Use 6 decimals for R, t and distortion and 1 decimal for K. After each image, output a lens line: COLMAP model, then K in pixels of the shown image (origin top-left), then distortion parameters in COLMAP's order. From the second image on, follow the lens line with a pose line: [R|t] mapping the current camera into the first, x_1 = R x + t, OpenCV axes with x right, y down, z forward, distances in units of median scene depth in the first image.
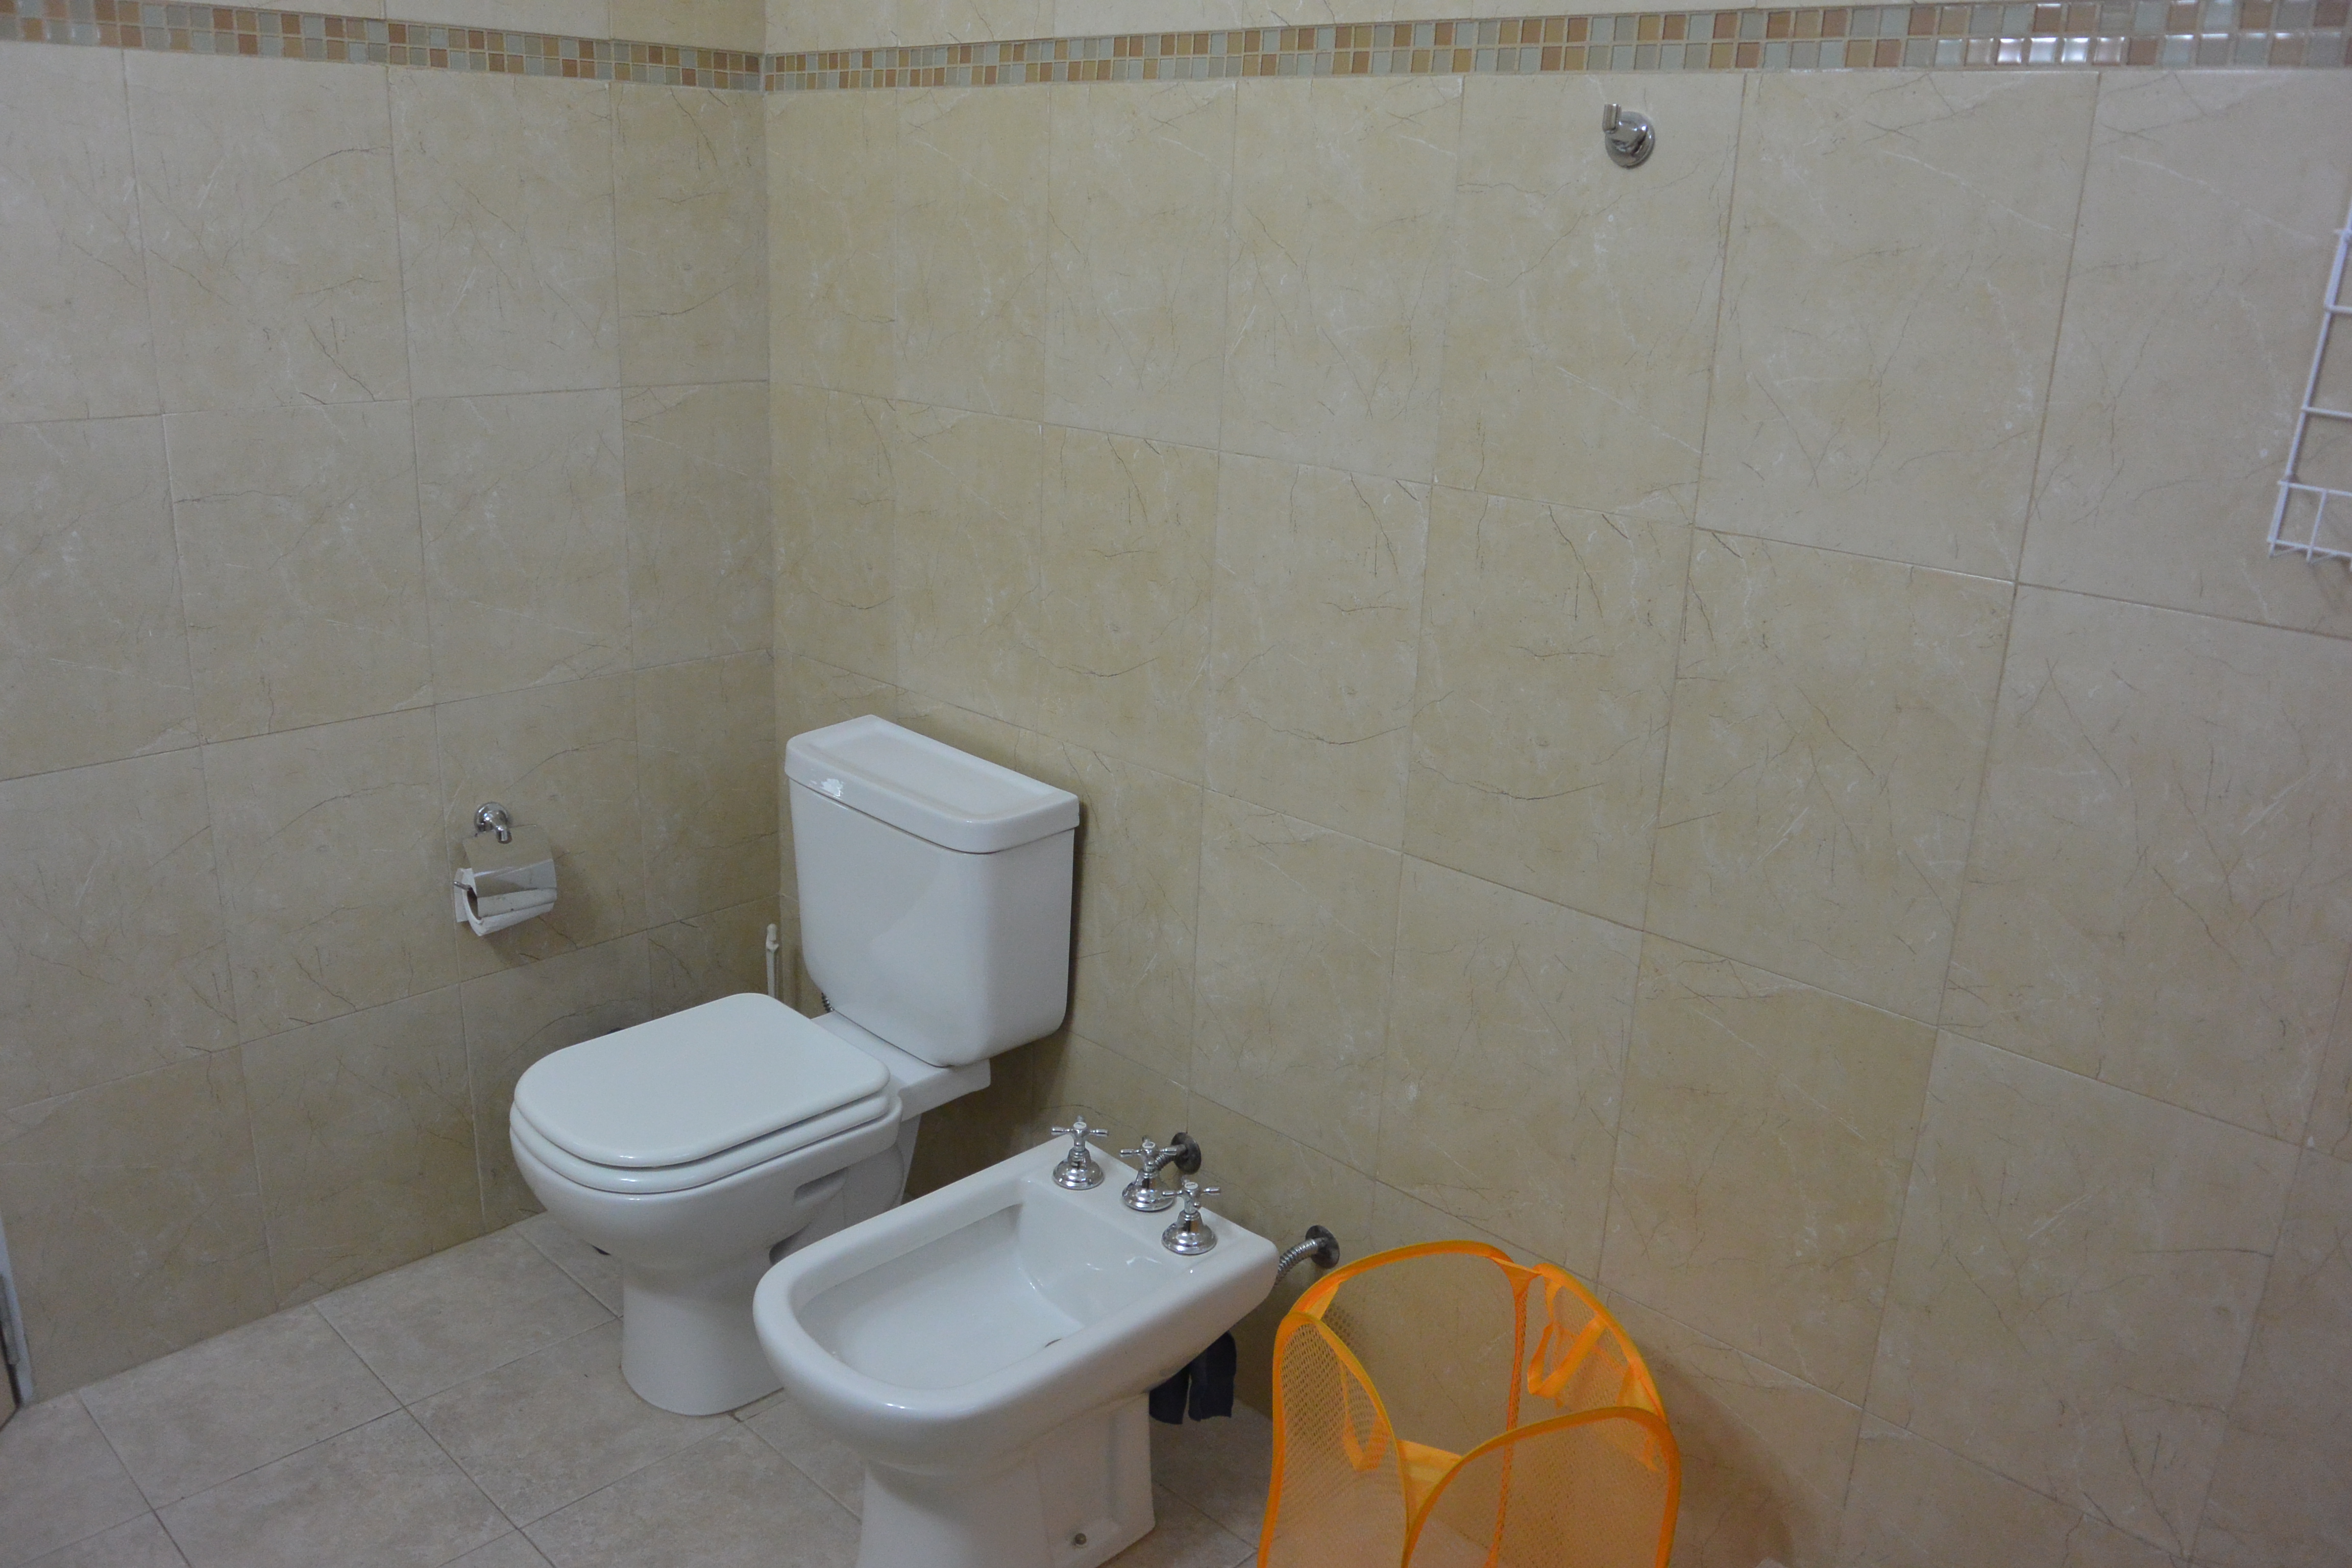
lens RADIAL K [[1804.8, 0, 1182.7], [0, 1804.8, 791.7], [0, 0, 1]] dist [-0.085835, 0.030270]
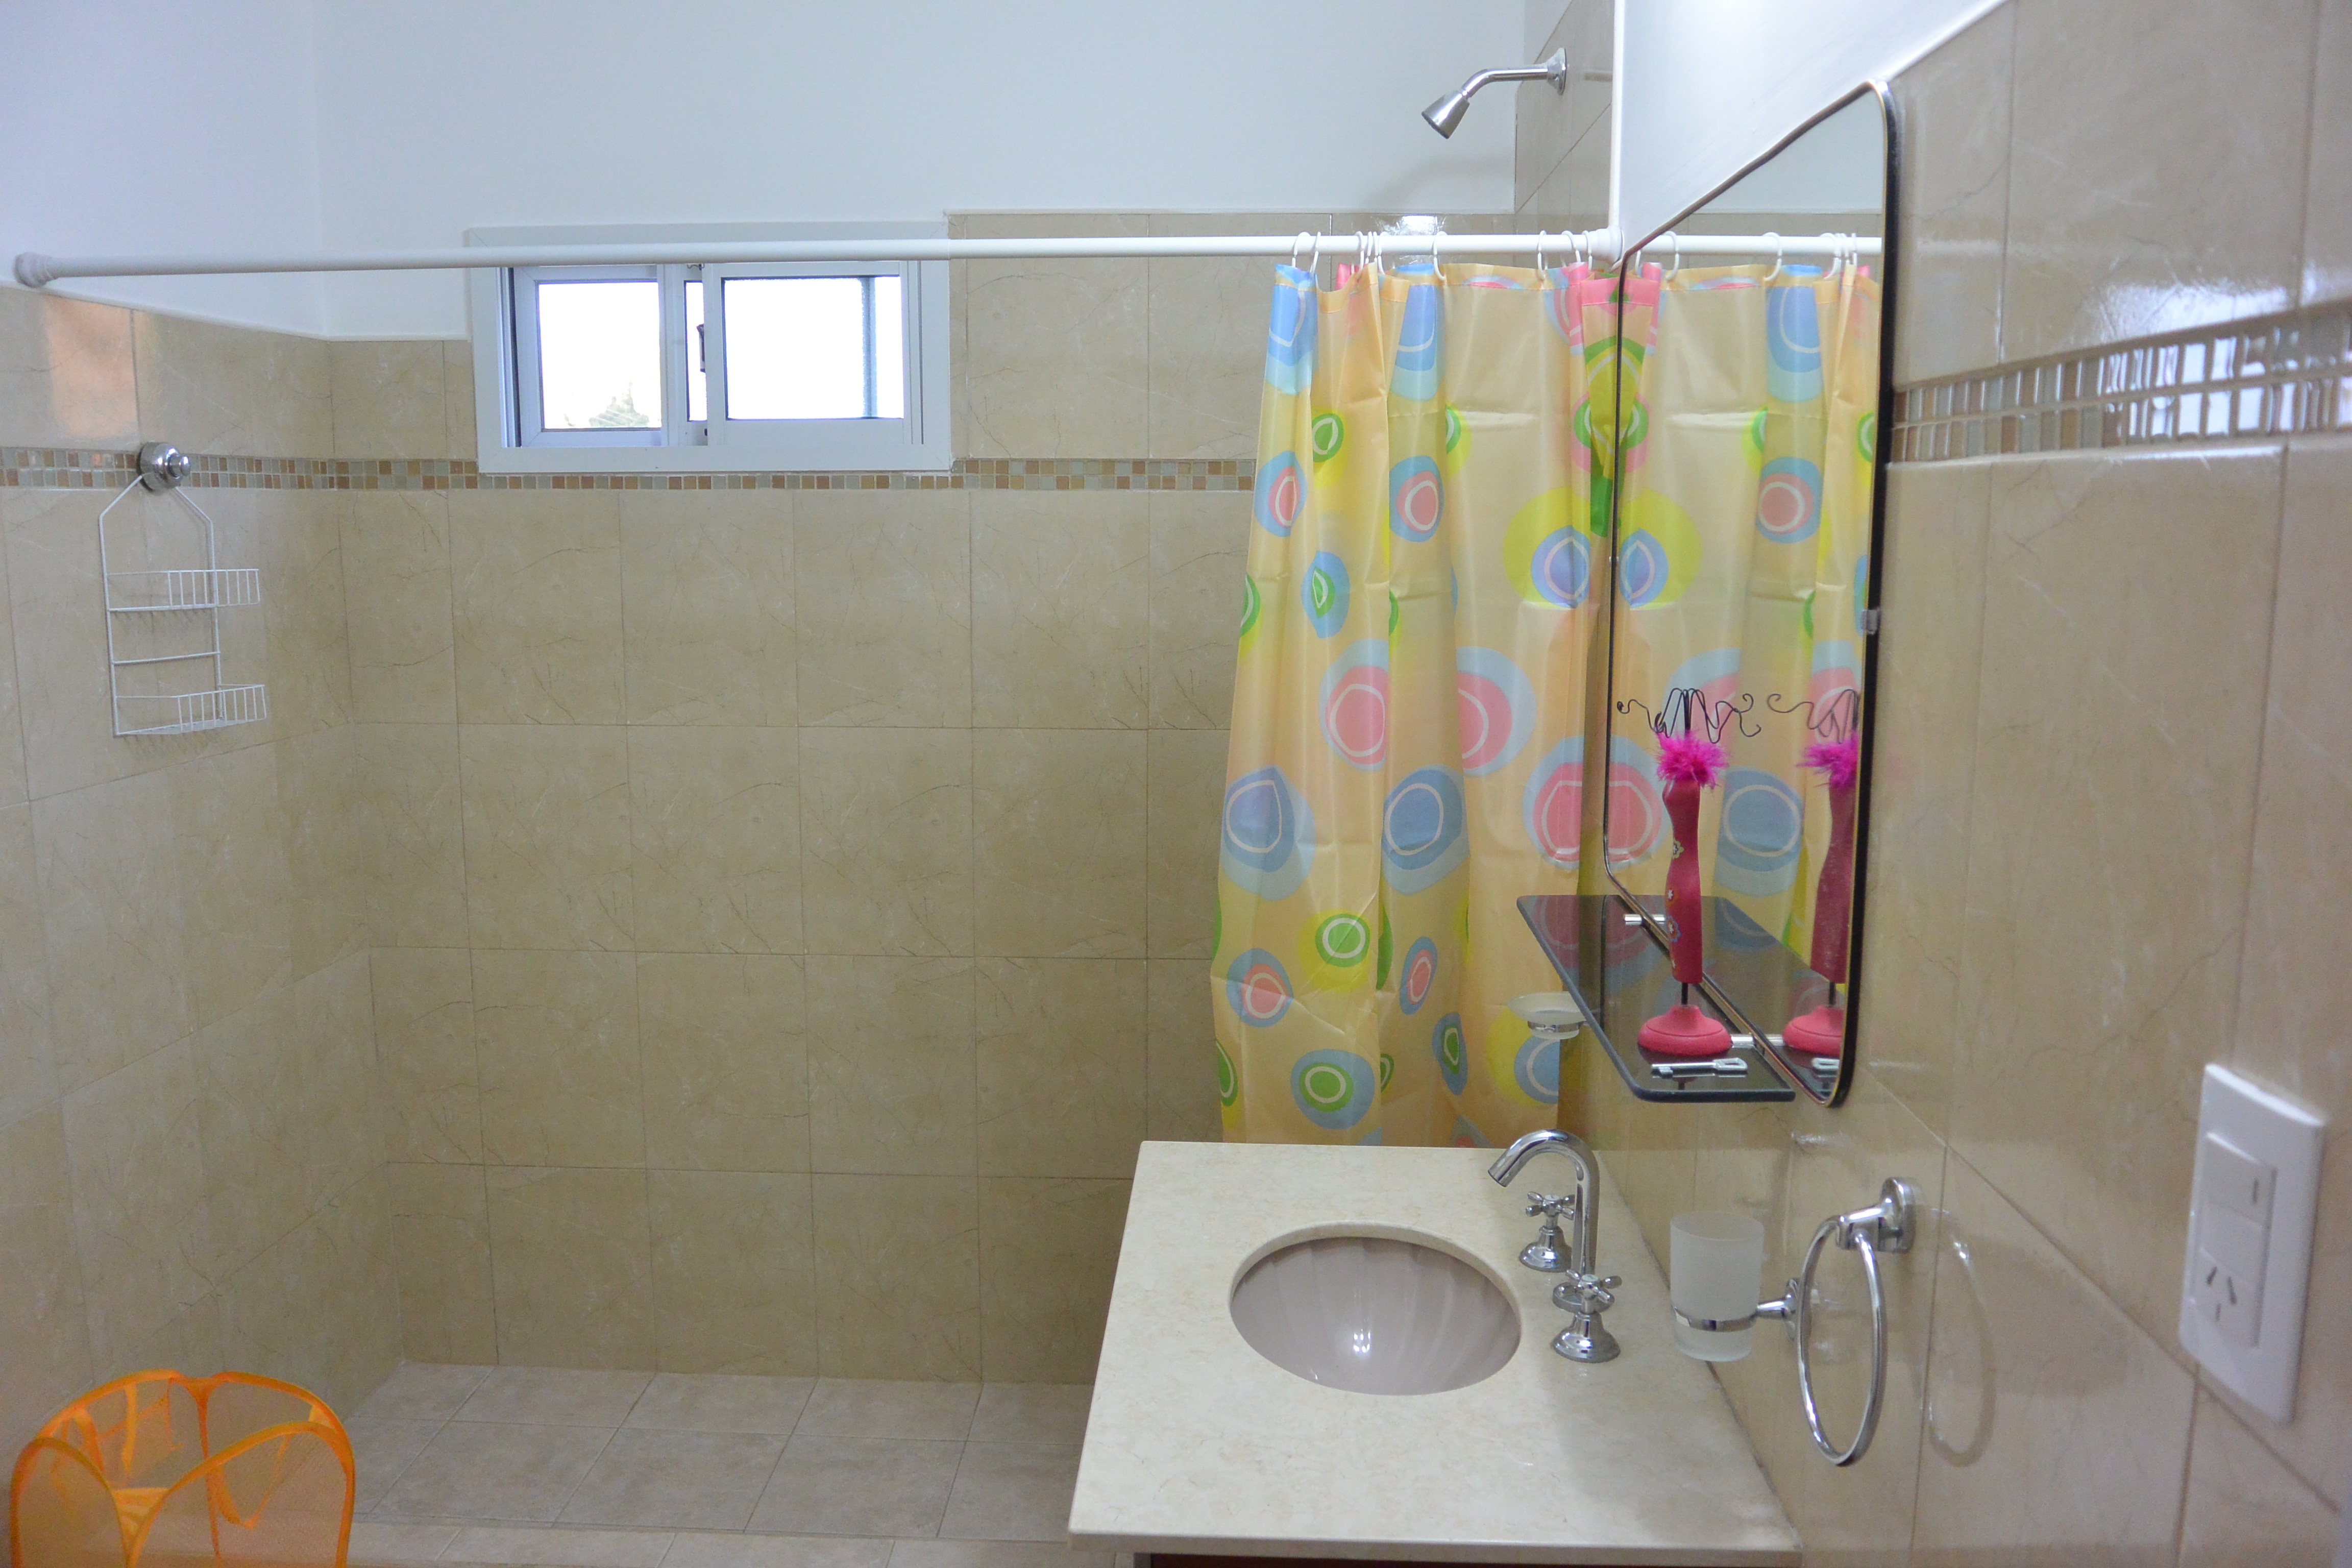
lens RADIAL K [[1804.8, 0, 1179.7], [0, 1804.8, 797.6], [0, 0, 1]] dist [-0.085835, 0.030270]
pose [[-0.655923, -0.165090, 0.736553, -1.206277], [0.196425, 0.904840, 0.377733, -0.456034], [-0.728822, 0.392441, -0.561077, 1.014134]]
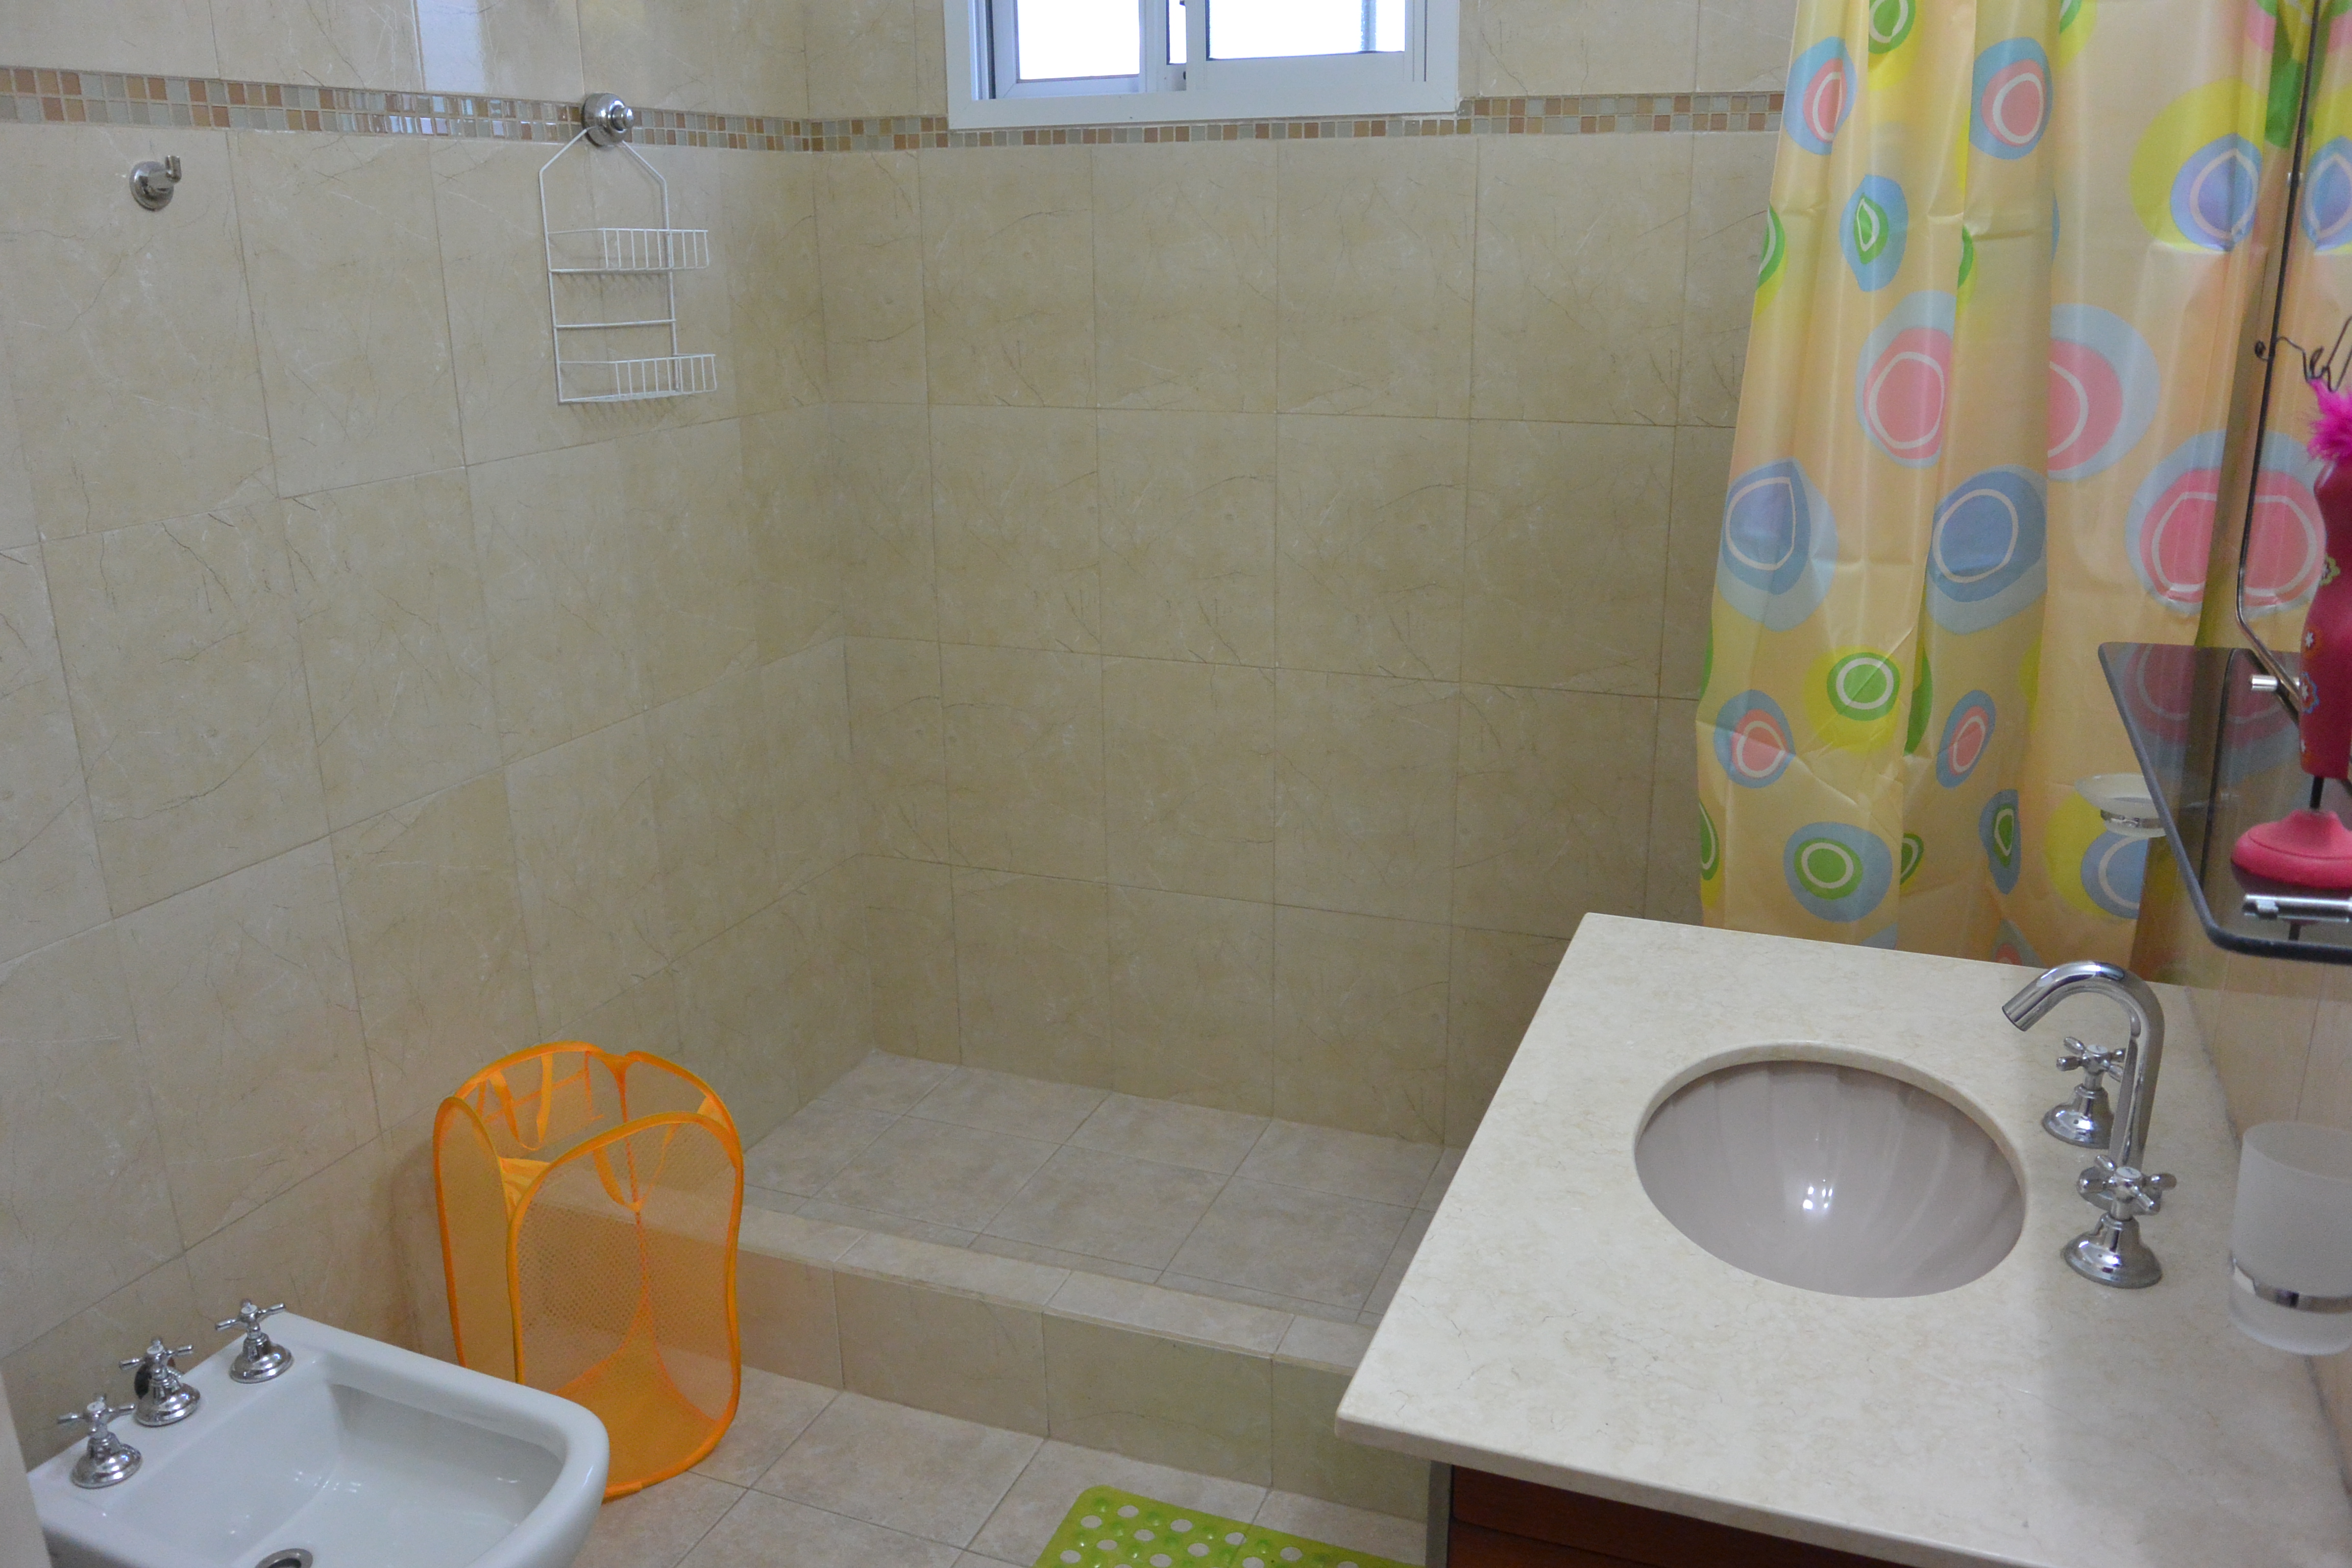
lens RADIAL K [[1804.8, 0, 1193.3], [0, 1804.8, 788.9], [0, 0, 1]] dist [-0.085835, 0.030270]
pose [[-0.379602, -0.313430, 0.870439, -1.090904], [0.273849, 0.860631, 0.429326, -0.331223], [-0.883690, 0.401342, -0.240865, 0.833999]]
